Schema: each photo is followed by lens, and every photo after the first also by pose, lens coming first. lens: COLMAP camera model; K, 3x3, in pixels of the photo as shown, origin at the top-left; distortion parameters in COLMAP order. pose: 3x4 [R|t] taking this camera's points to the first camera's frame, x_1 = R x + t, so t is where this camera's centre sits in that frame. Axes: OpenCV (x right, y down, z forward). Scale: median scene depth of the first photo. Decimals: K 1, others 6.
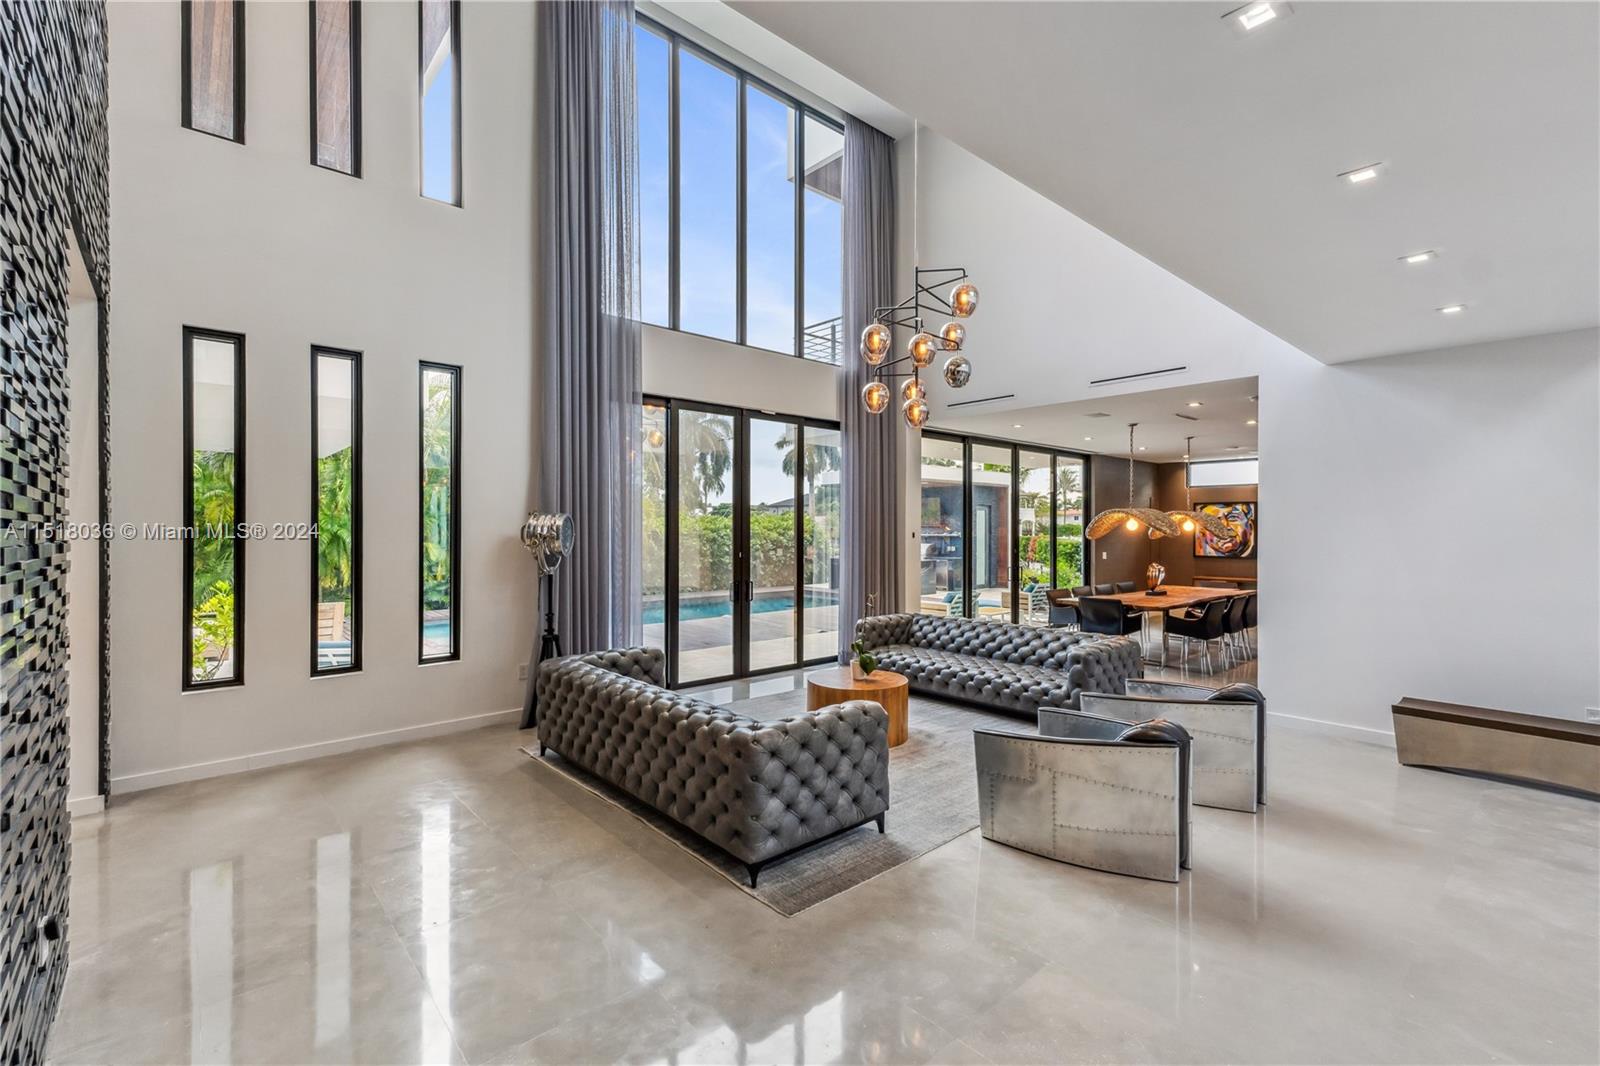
lens RADIAL K [[688.5, 0, 811.4], [0, 688.5, 533.4], [0, 0, 1]] dist [0.008978, -0.000061]
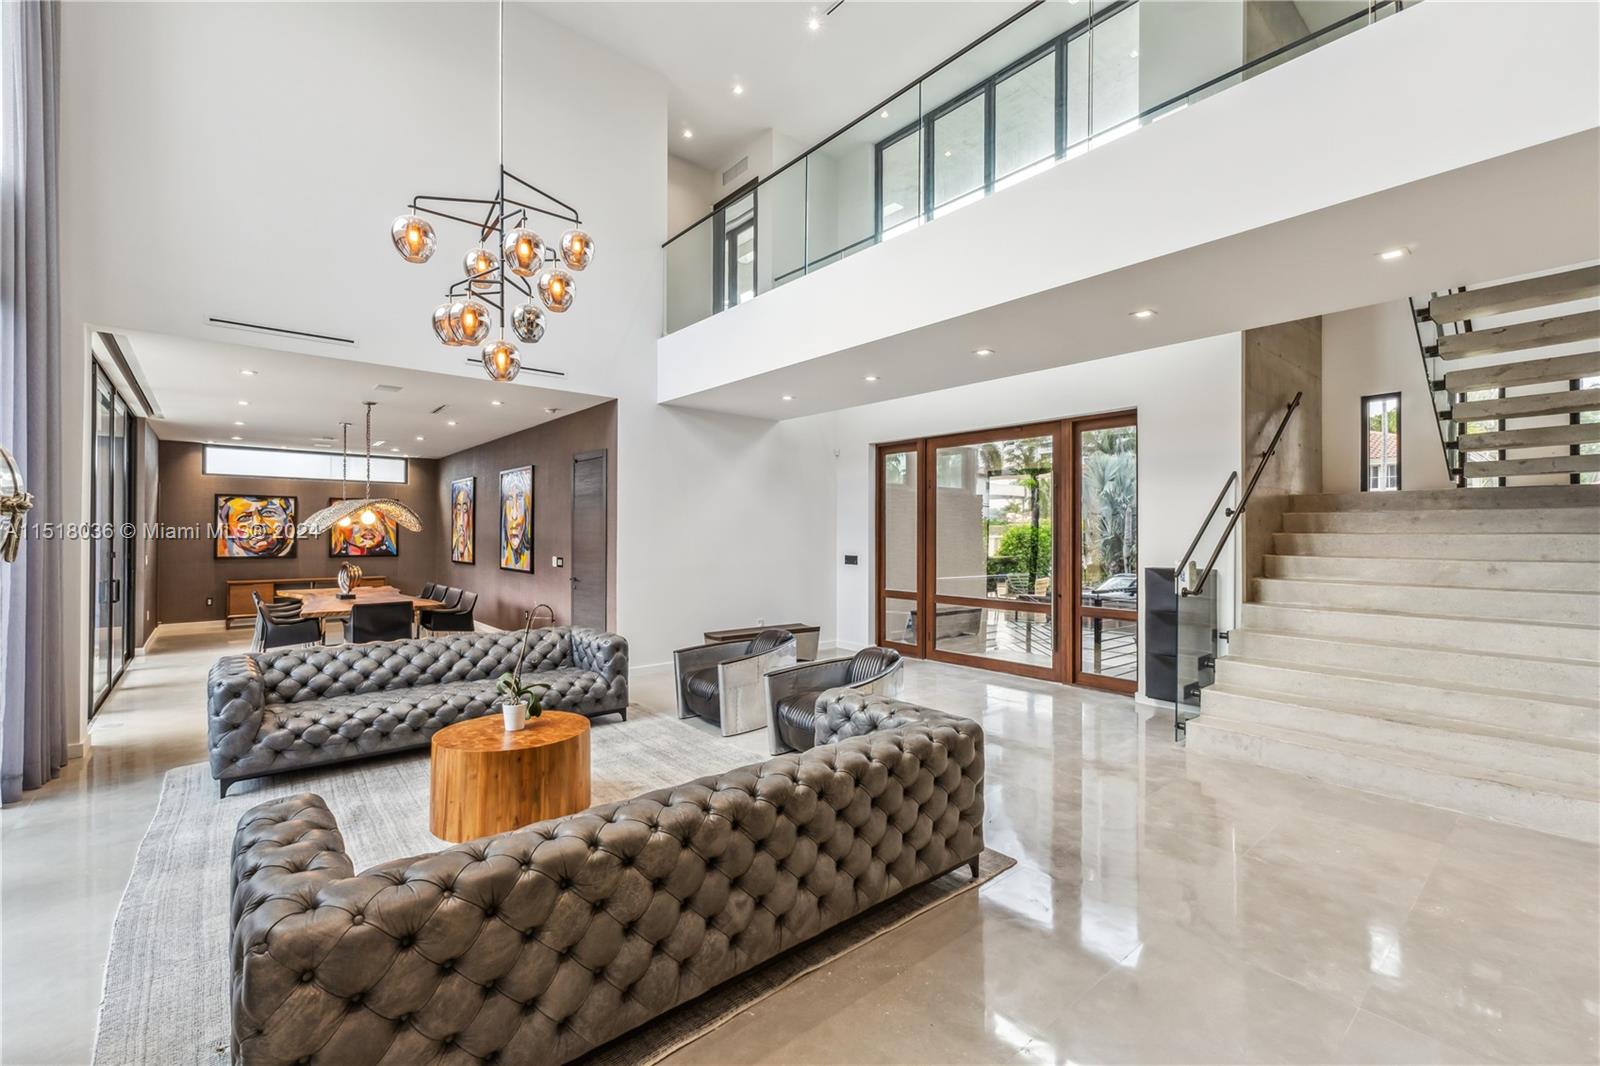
lens RADIAL K [[688.5, 0, 773.3], [0, 688.5, 533.0], [0, 0, 1]] dist [0.008978, -0.000061]
pose [[0.055532, -0.001359, 0.998456, -0.259309], [0.006022, 0.999981, 0.001026, 0.006455], [-0.998439, 0.005956, 0.055539, 0.298102]]
